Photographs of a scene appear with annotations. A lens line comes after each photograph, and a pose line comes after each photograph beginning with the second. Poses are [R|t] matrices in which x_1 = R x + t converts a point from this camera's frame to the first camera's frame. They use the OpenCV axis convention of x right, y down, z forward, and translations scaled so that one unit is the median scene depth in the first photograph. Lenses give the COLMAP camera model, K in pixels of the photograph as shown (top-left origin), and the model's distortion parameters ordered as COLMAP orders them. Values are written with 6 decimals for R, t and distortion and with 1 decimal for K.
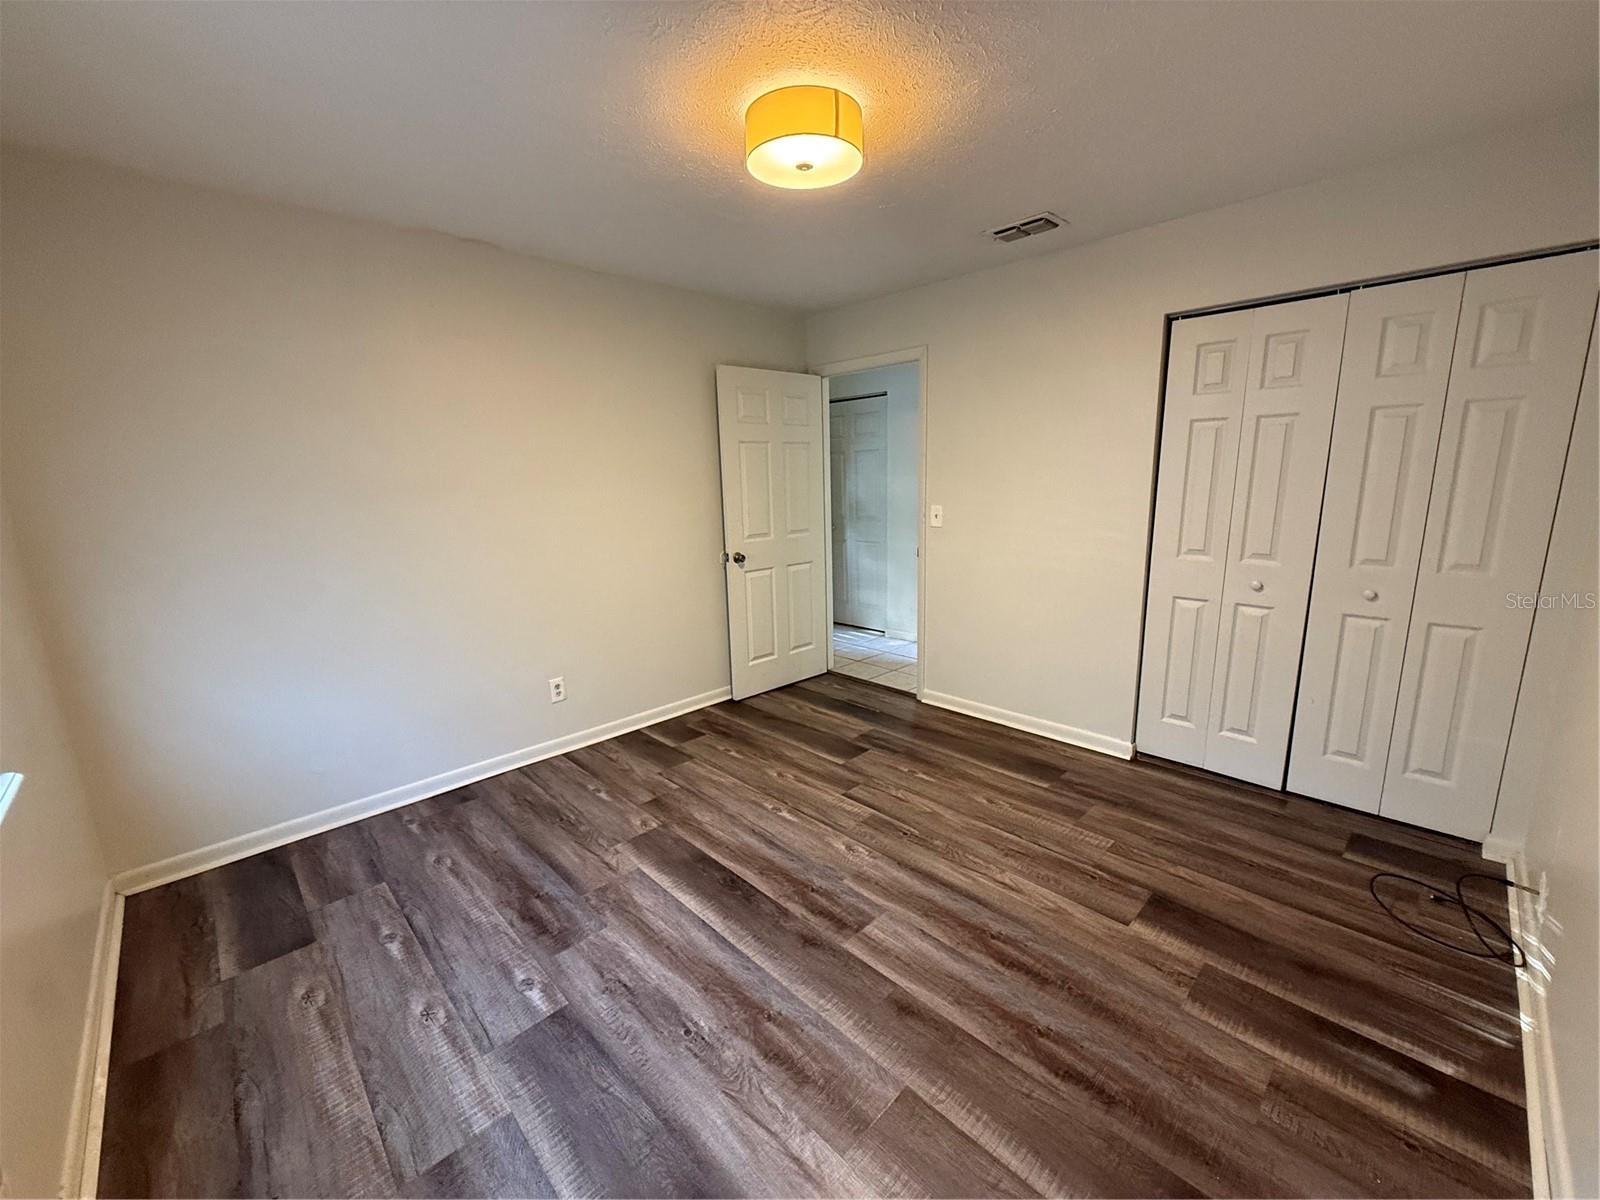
lens RADIAL K [[635.1, 0, 799.8], [0, 635.1, 599.4], [0, 0, 1]] dist [-0.000691, 0.000977]
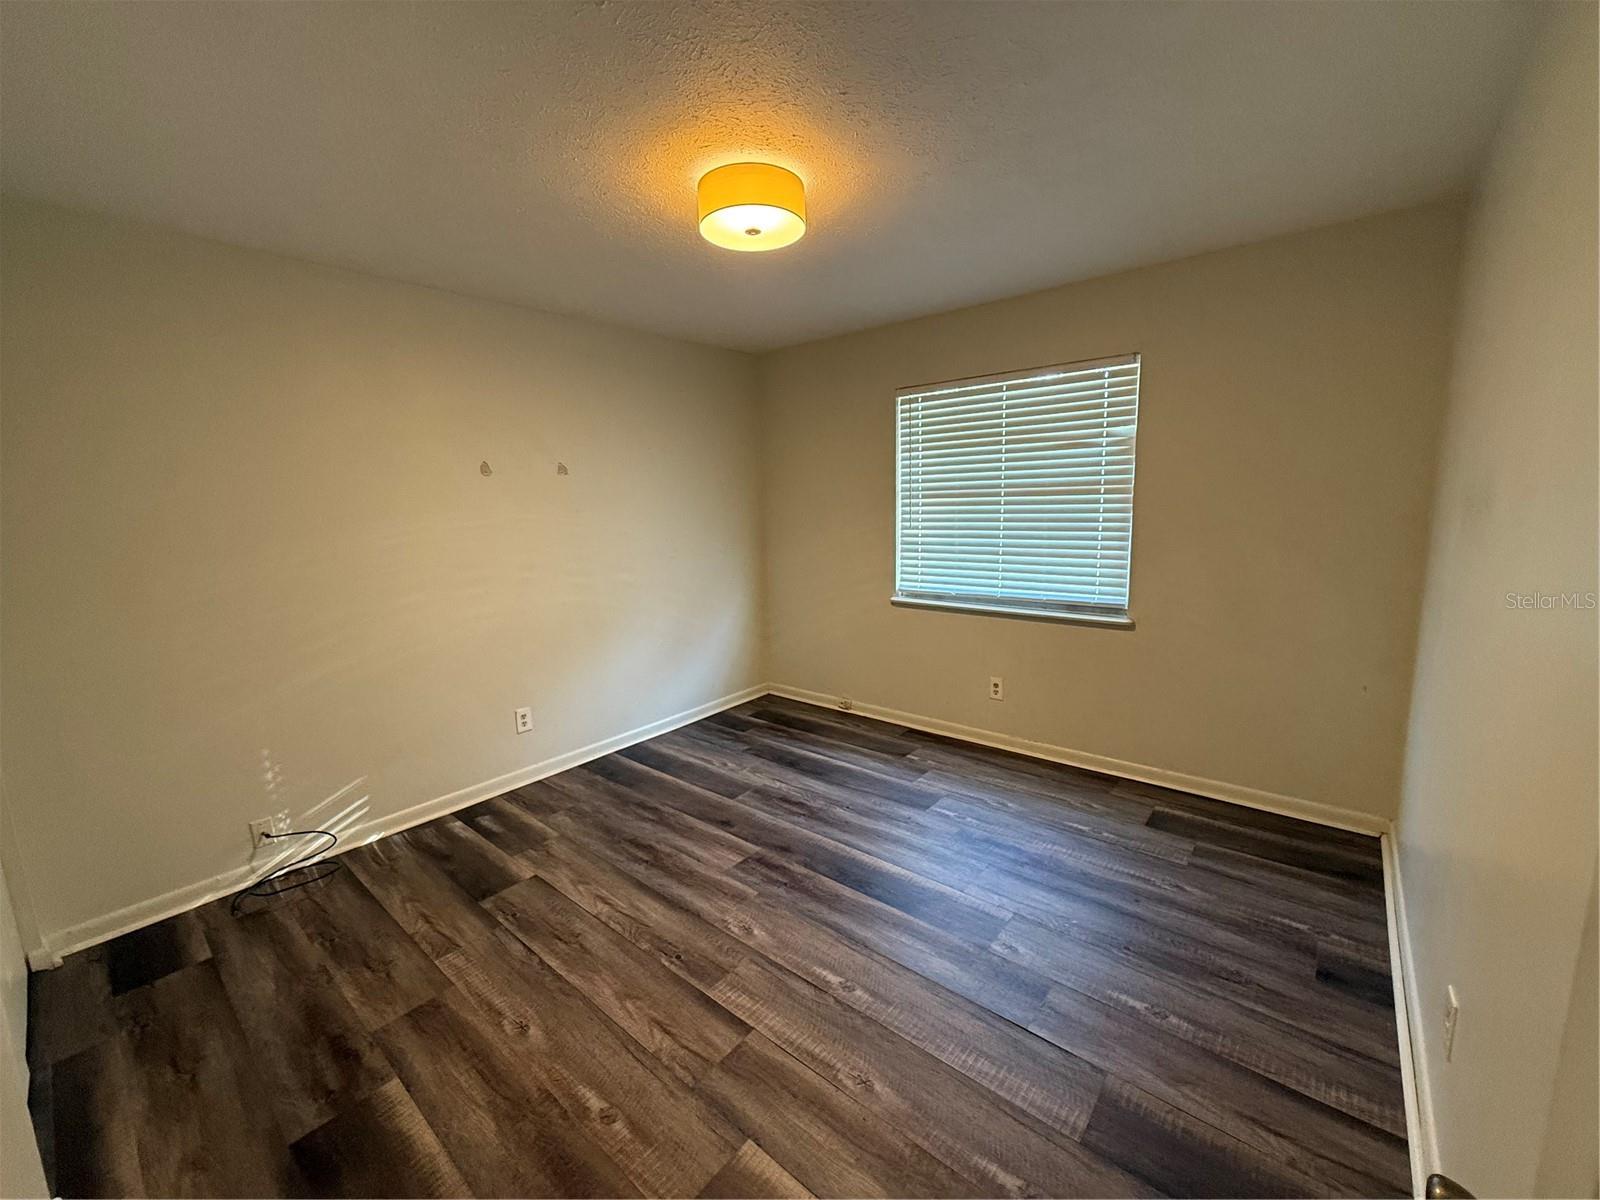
lens RADIAL K [[635.1, 0, 802.7], [0, 635.1, 599.8], [0, 0, 1]] dist [-0.000691, 0.000977]
pose [[-0.993098, 0.071456, -0.093005, 0.058794], [0.034514, 0.935915, 0.350532, -0.394214], [0.112093, 0.344902, -0.931921, 1.888518]]
